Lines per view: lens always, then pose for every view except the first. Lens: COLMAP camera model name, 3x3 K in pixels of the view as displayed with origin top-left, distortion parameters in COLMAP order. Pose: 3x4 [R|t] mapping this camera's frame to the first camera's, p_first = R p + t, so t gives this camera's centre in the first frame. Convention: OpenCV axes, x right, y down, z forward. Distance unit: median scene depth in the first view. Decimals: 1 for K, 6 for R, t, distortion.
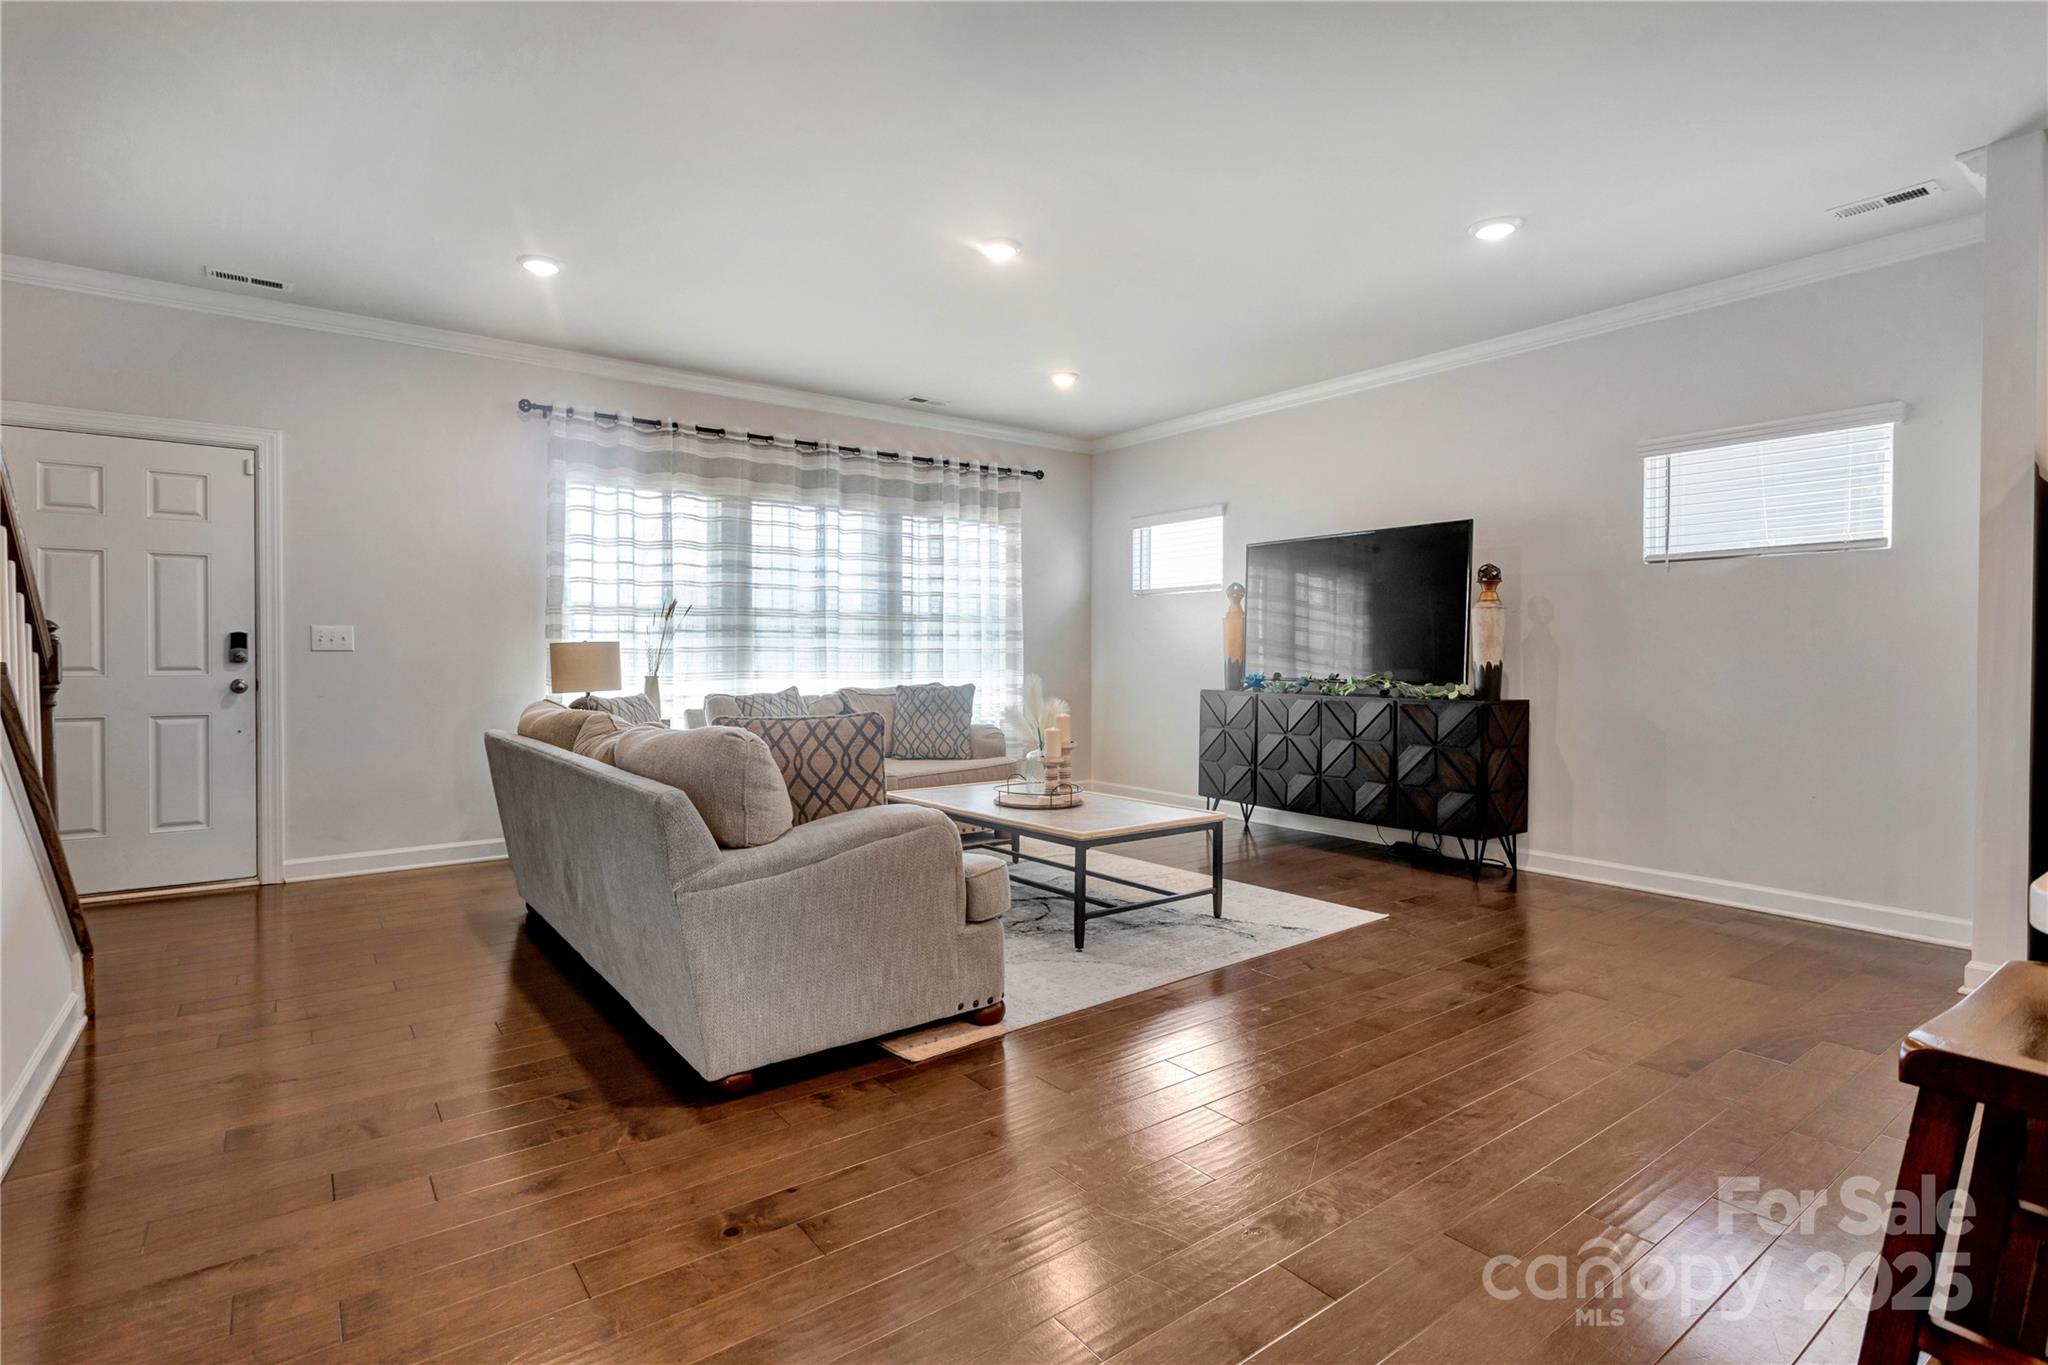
lens RADIAL K [[990.0, 0, 1016.3], [0, 990.0, 668.3], [0, 0, 1]] dist [0.001755, -0.000433]
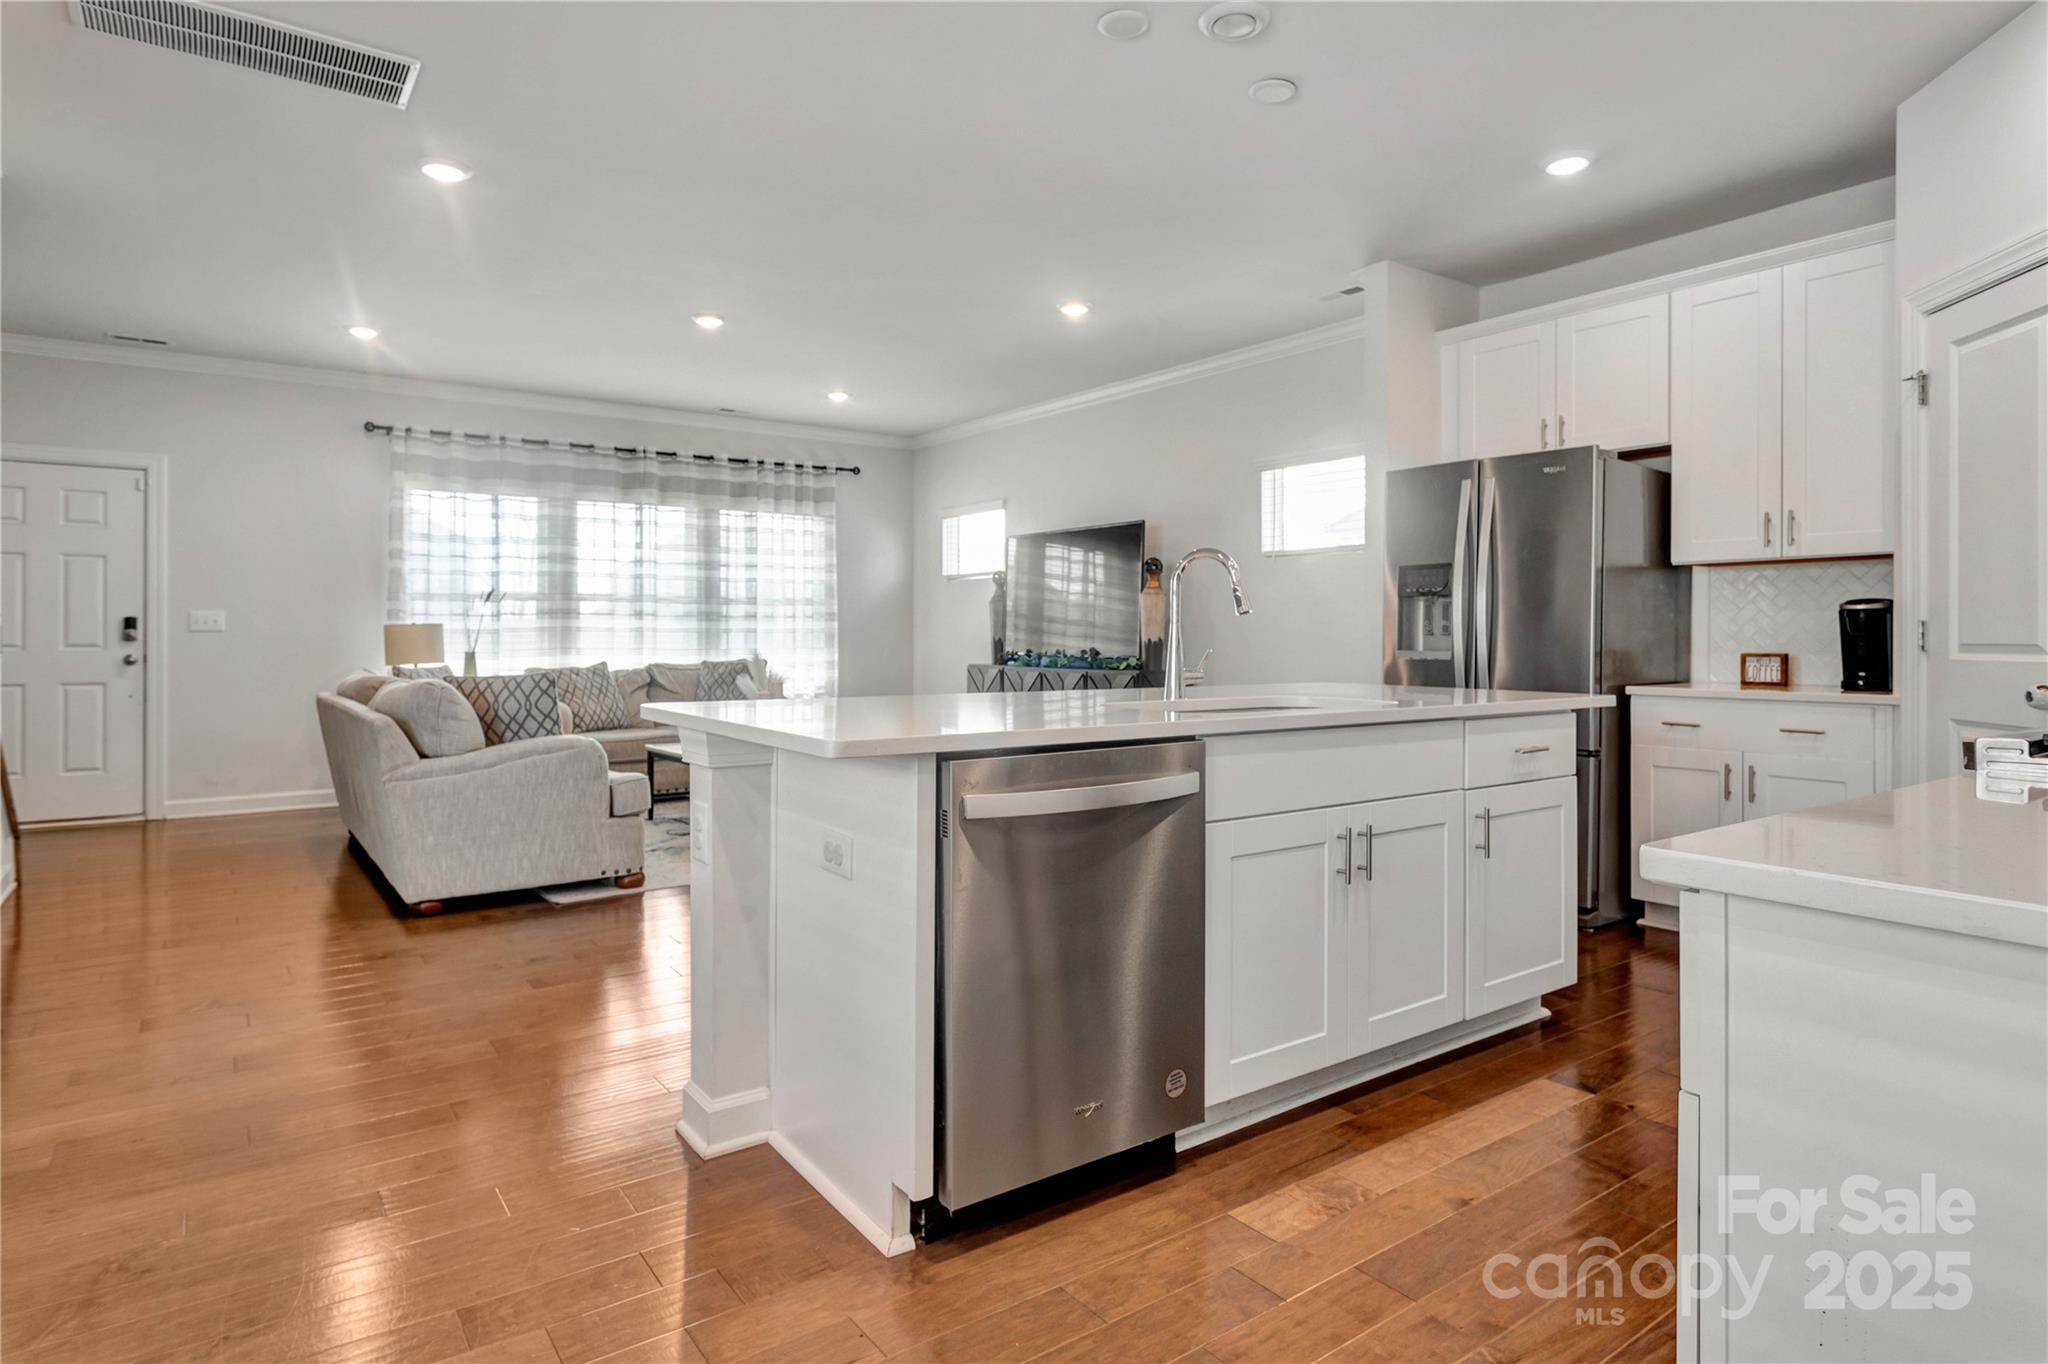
lens RADIAL K [[1126.1, 0, 1008.5], [0, 1126.1, 634.7], [0, 0, 1]] dist [-0.001282, 0.000280]
pose [[0.999851, -0.002035, -0.017131, 0.286358], [0.001782, 0.999889, -0.014799, 0.007794], [0.017159, 0.014766, 0.999744, -0.329996]]
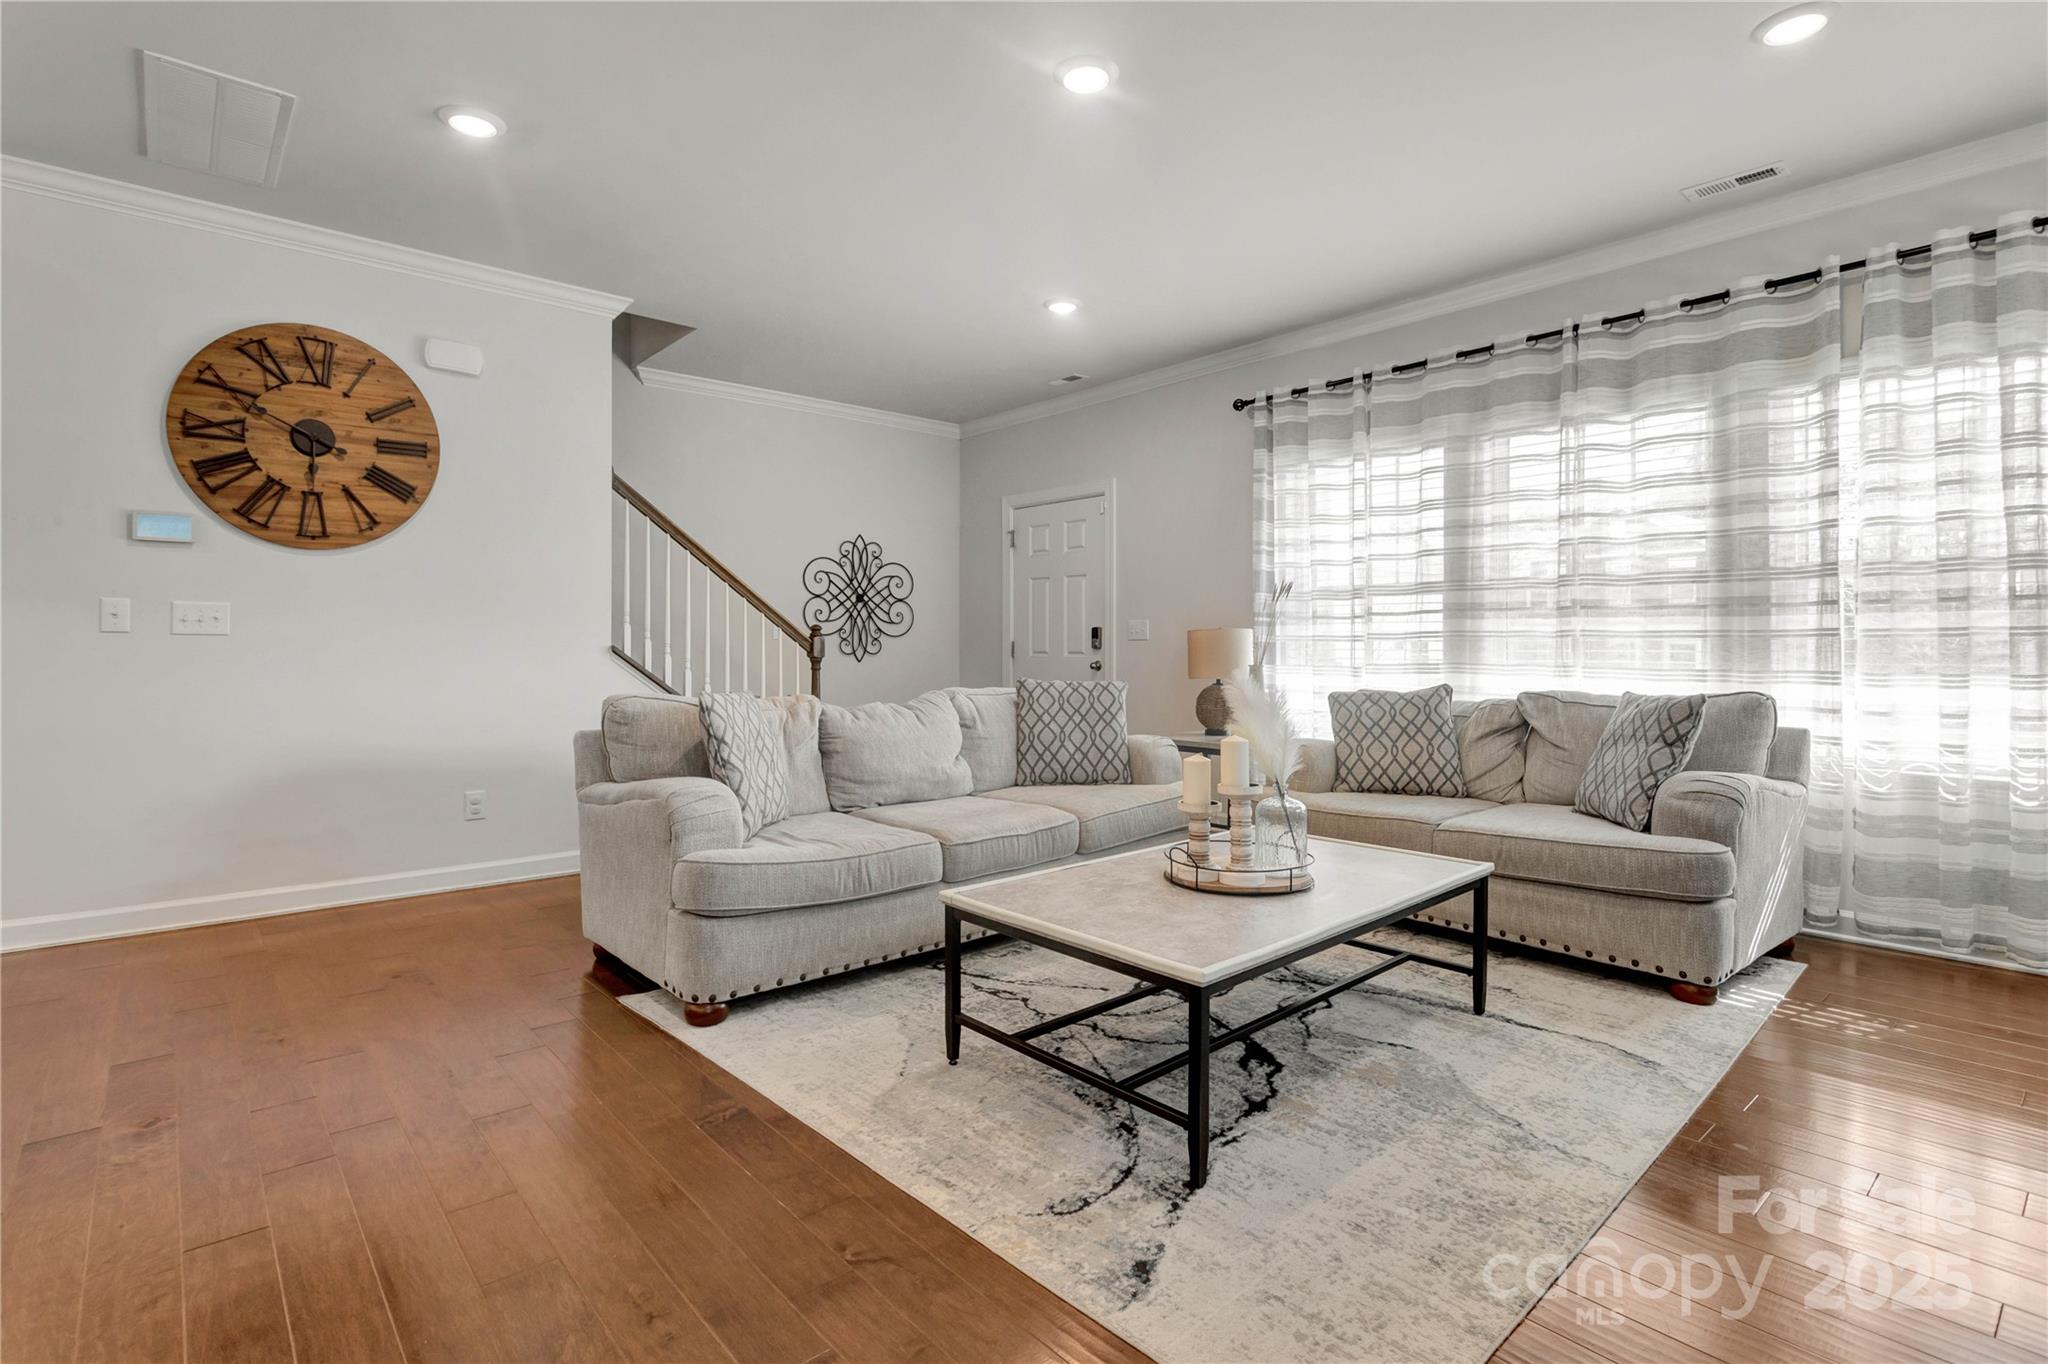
lens RADIAL K [[990.0, 0, 1022.4], [0, 990.0, 667.4], [0, 0, 1]] dist [0.001755, -0.000433]
pose [[0.064400, 0.028455, -0.997518, 0.517115], [-0.005367, 0.999589, 0.028168, -0.015128], [0.997910, 0.003539, 0.064527, 0.668073]]
